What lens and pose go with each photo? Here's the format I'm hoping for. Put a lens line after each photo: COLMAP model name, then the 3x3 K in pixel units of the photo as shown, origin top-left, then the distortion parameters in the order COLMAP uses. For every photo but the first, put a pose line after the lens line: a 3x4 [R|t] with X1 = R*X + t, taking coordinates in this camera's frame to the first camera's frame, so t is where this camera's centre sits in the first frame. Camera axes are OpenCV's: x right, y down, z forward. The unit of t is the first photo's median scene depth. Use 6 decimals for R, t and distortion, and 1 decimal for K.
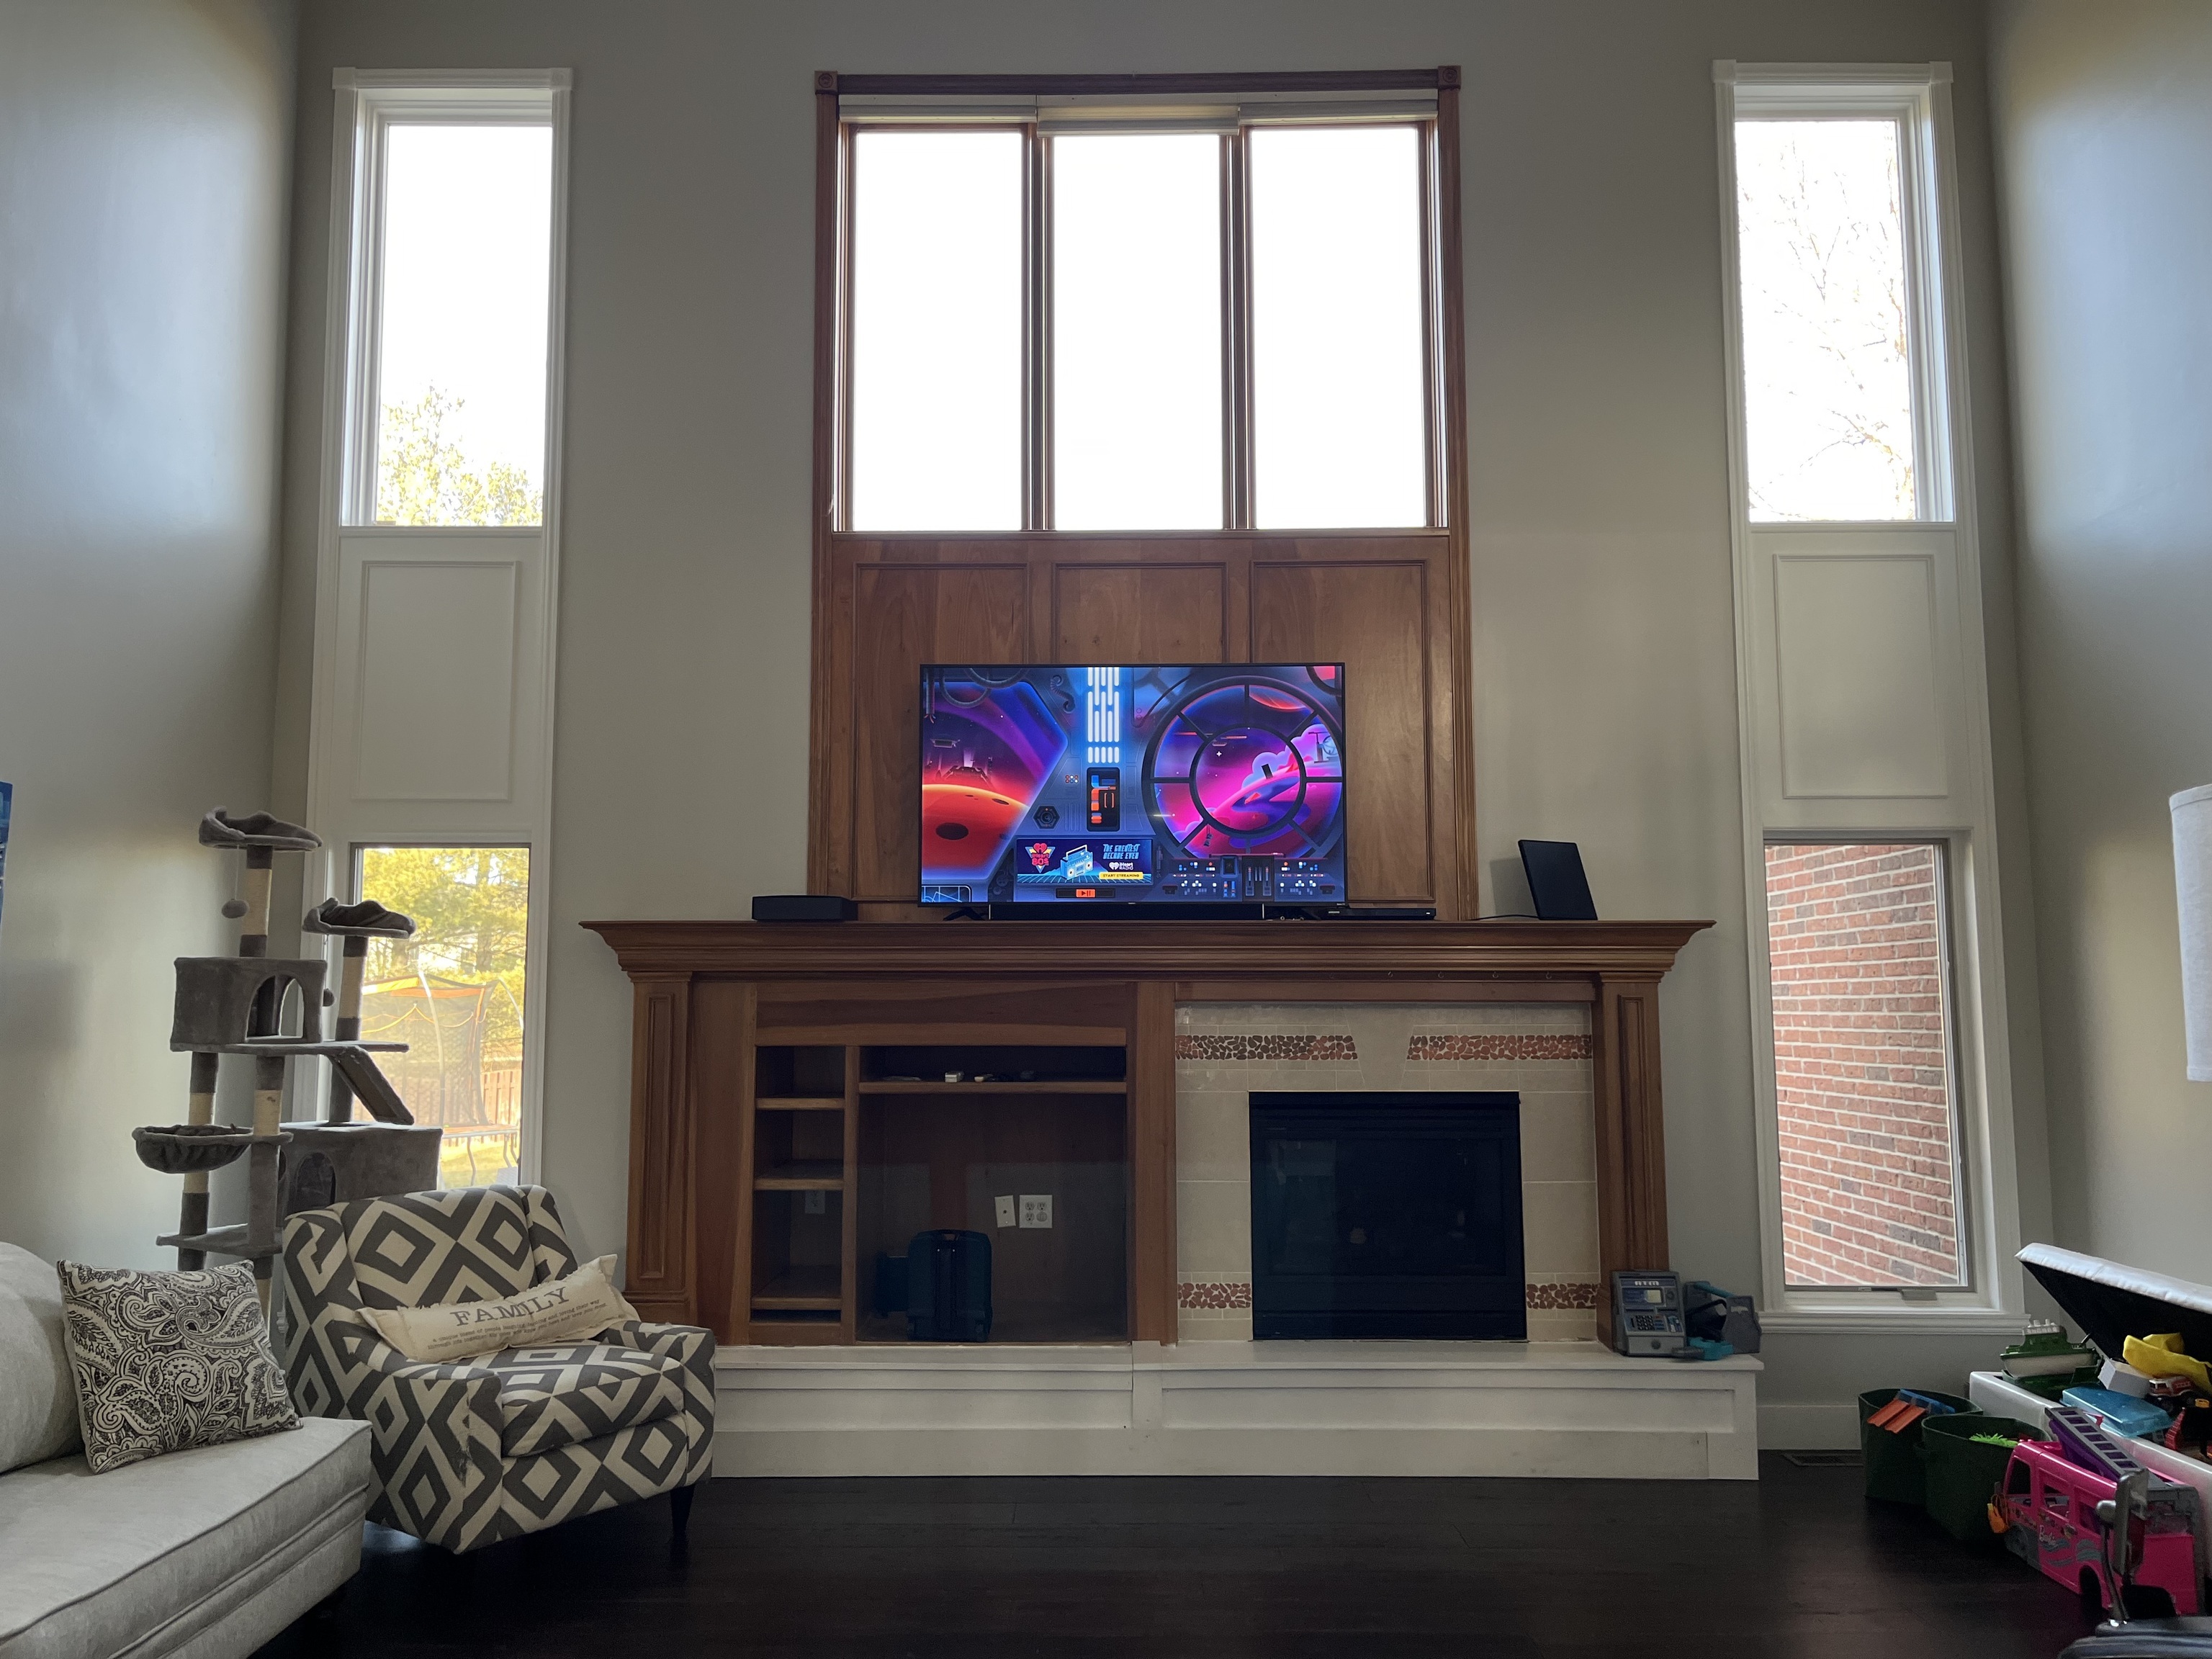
lens RADIAL K [[1686.3, 0, 1090.6], [0, 1686.3, 841.0], [0, 0, 1]] dist [0.079507, -0.107745]
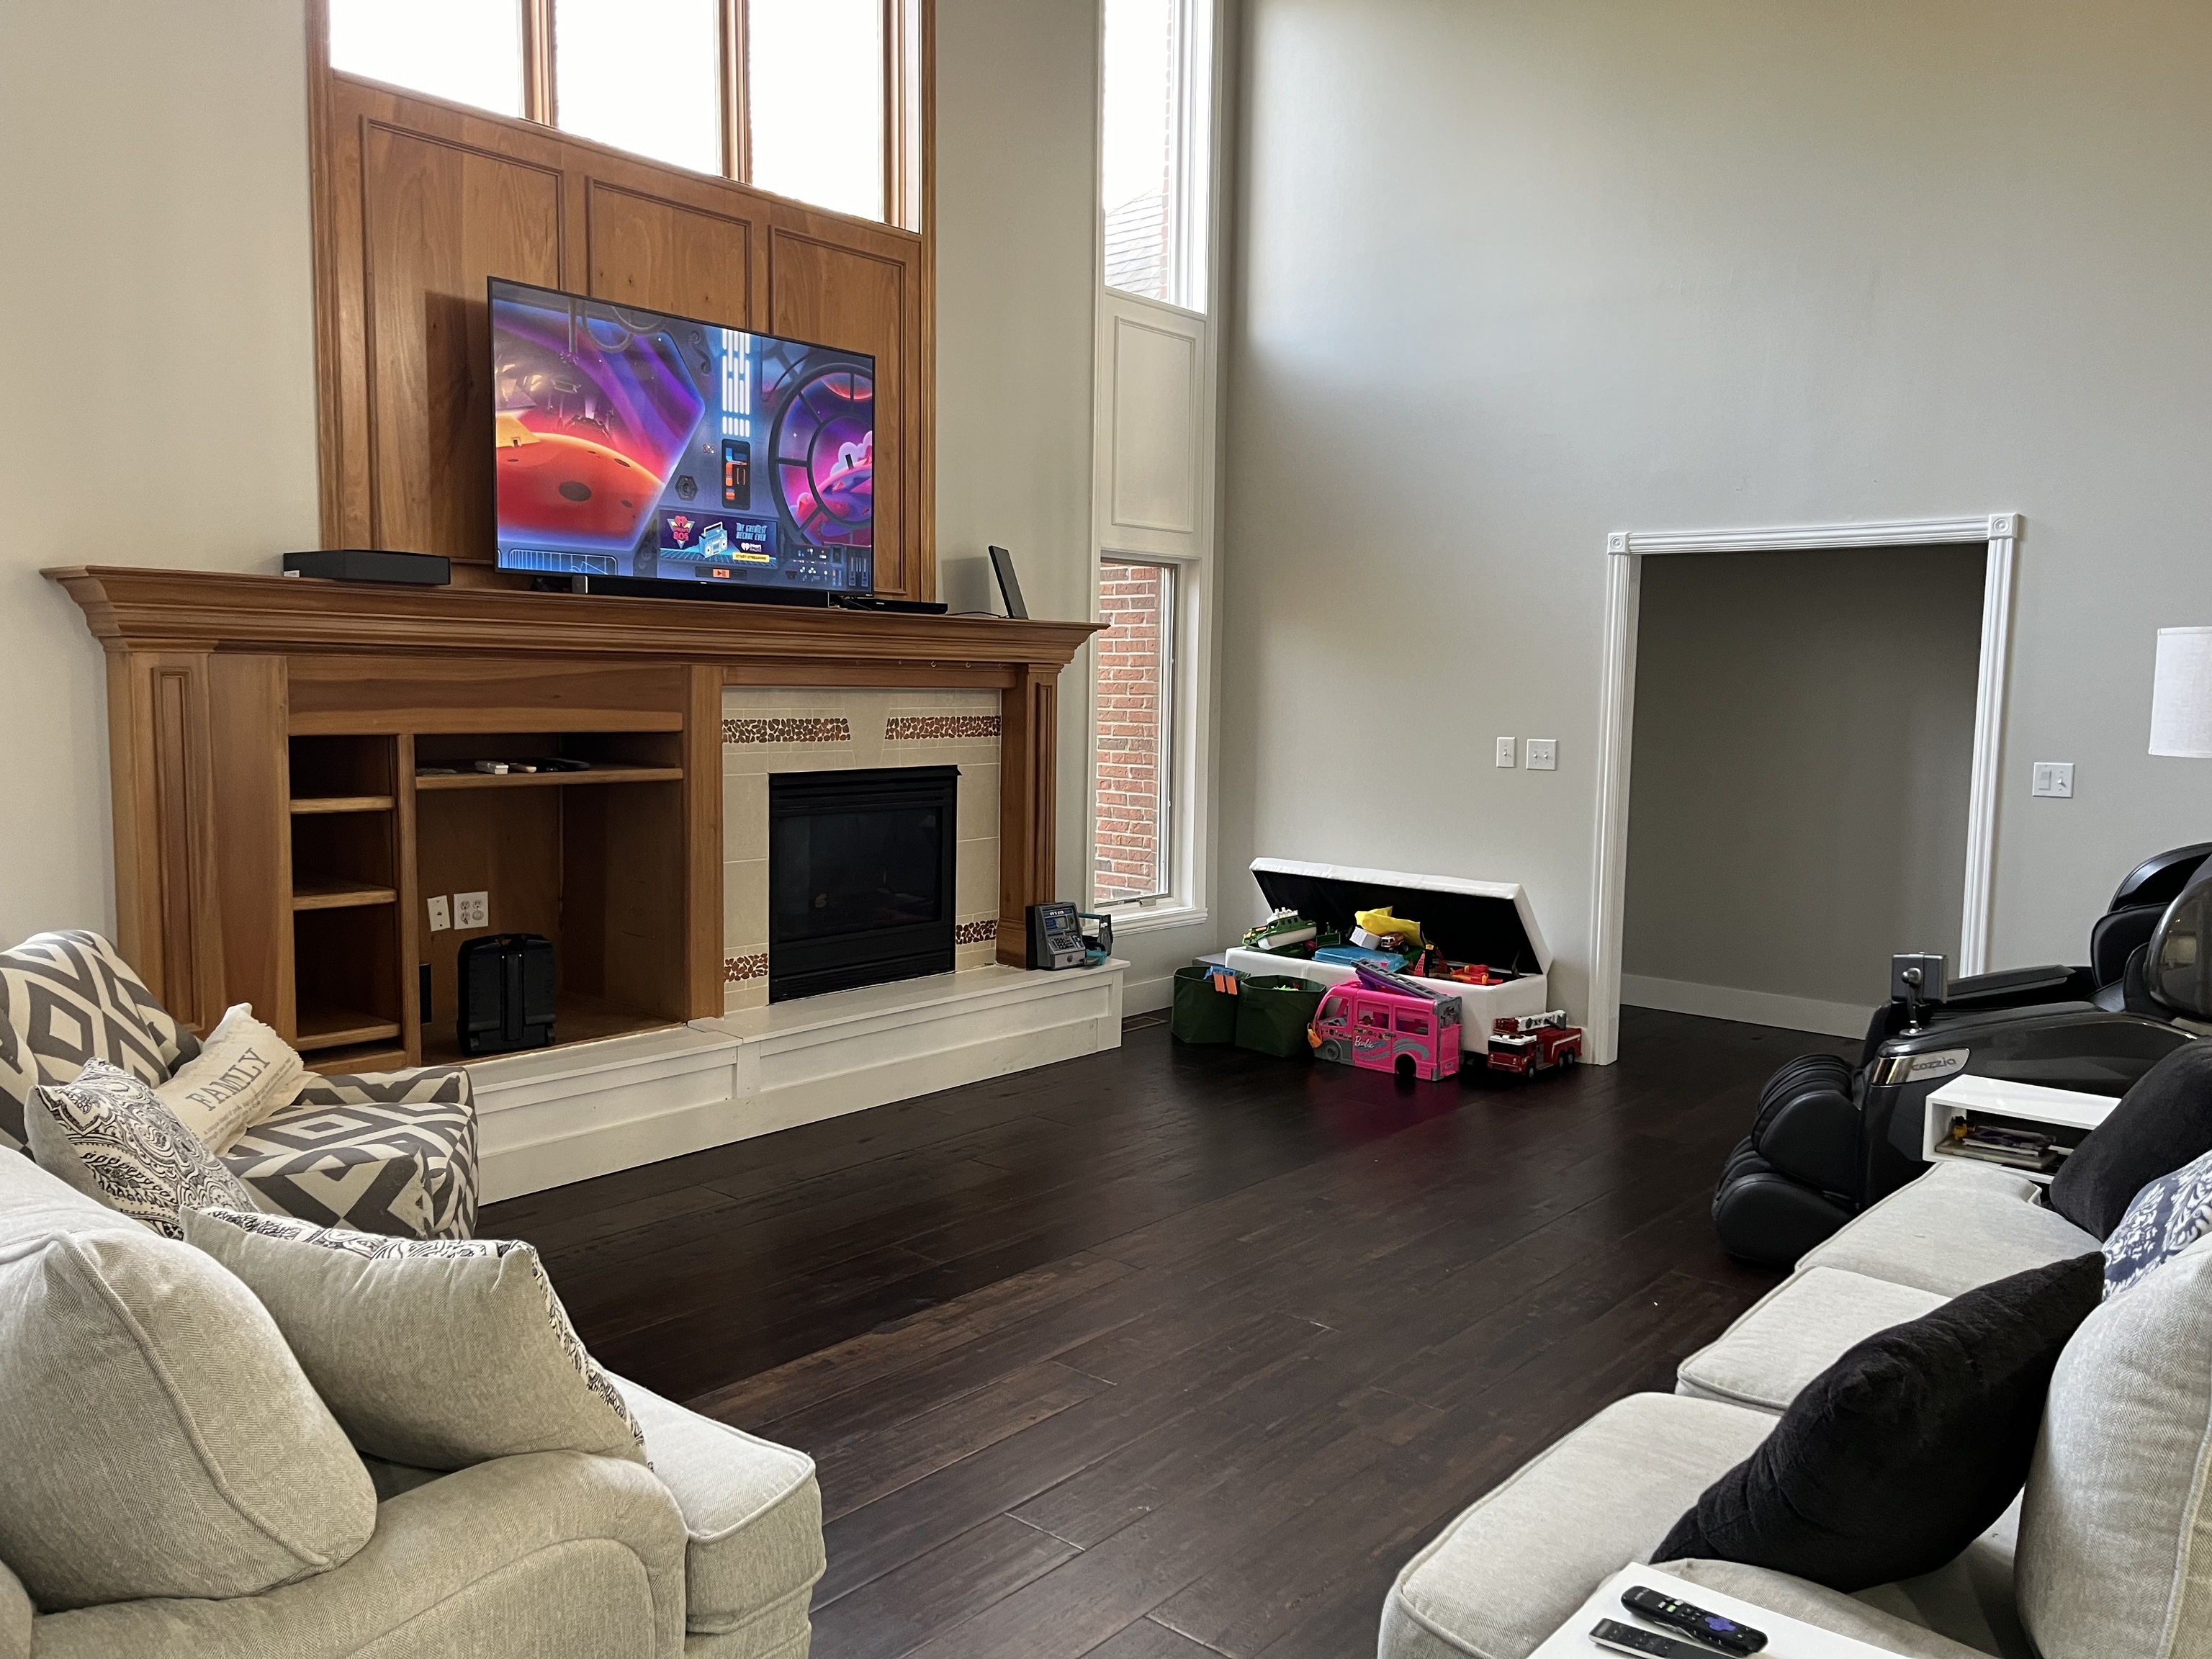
lens RADIAL K [[1660.5, 0, 1105.6], [0, 1660.5, 817.3], [0, 0, 1]] dist [0.033616, 0.002546]
pose [[0.645055, -0.052654, 0.762320, -0.561559], [-0.089597, 0.985530, 0.143886, 0.011407], [-0.758865, -0.161116, 0.631003, 0.208776]]
